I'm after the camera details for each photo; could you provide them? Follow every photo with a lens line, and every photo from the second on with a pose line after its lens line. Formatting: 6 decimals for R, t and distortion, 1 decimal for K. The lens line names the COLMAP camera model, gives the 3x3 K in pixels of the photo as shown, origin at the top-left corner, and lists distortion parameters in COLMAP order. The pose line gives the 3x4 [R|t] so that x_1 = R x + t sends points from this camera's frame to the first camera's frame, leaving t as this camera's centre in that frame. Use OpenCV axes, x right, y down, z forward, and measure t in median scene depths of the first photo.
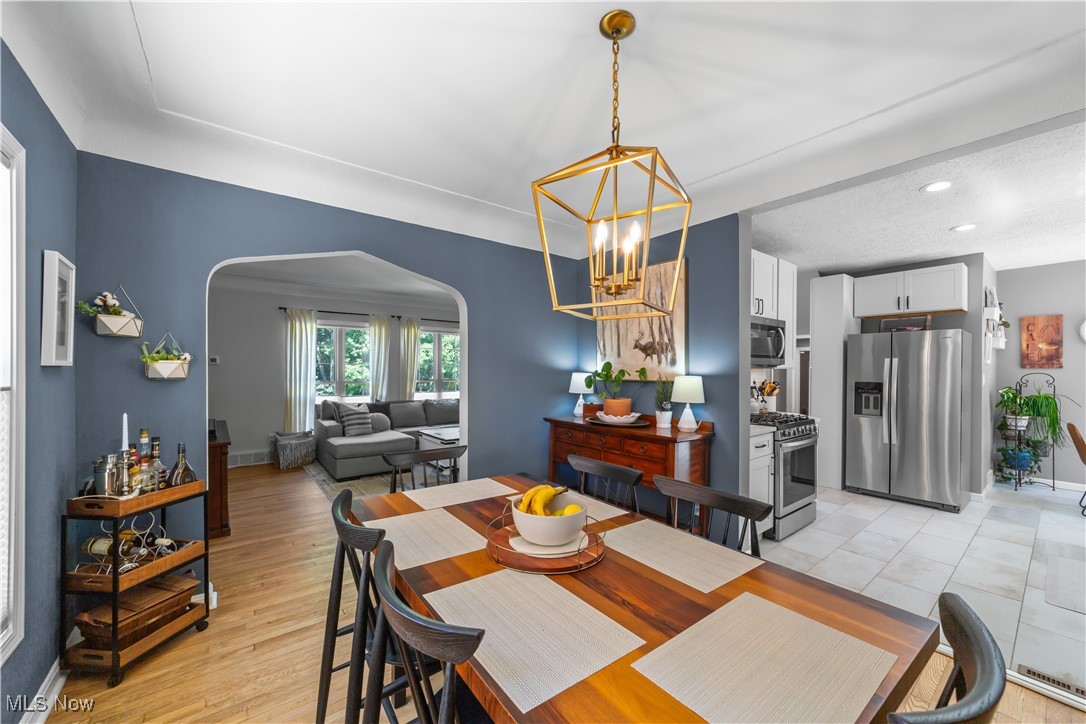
lens RADIAL K [[413.4, 0, 536.1], [0, 413.4, 368.7], [0, 0, 1]] dist [-0.017380, 0.004170]
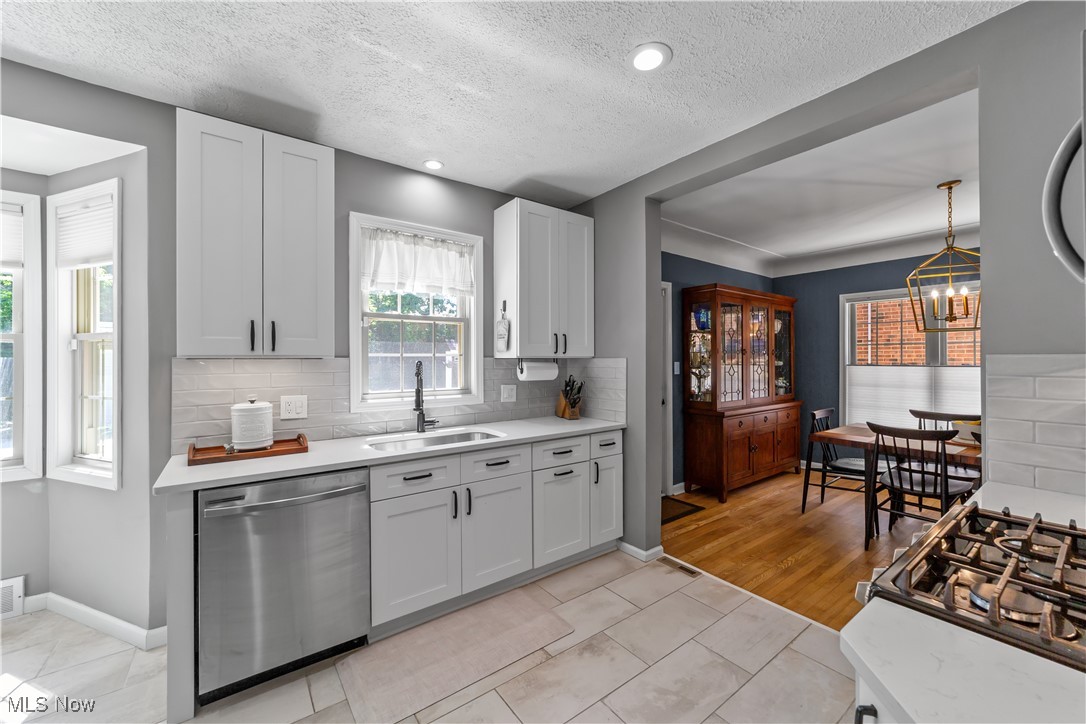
lens RADIAL K [[413.4, 0, 547.4], [0, 413.4, 362.6], [0, 0, 1]] dist [-0.017380, 0.004170]
pose [[-0.999924, -0.002016, 0.012123, 0.690220], [-0.001971, 0.999991, 0.003792, 0.006088], [-0.012130, 0.003768, -0.999919, 0.983231]]
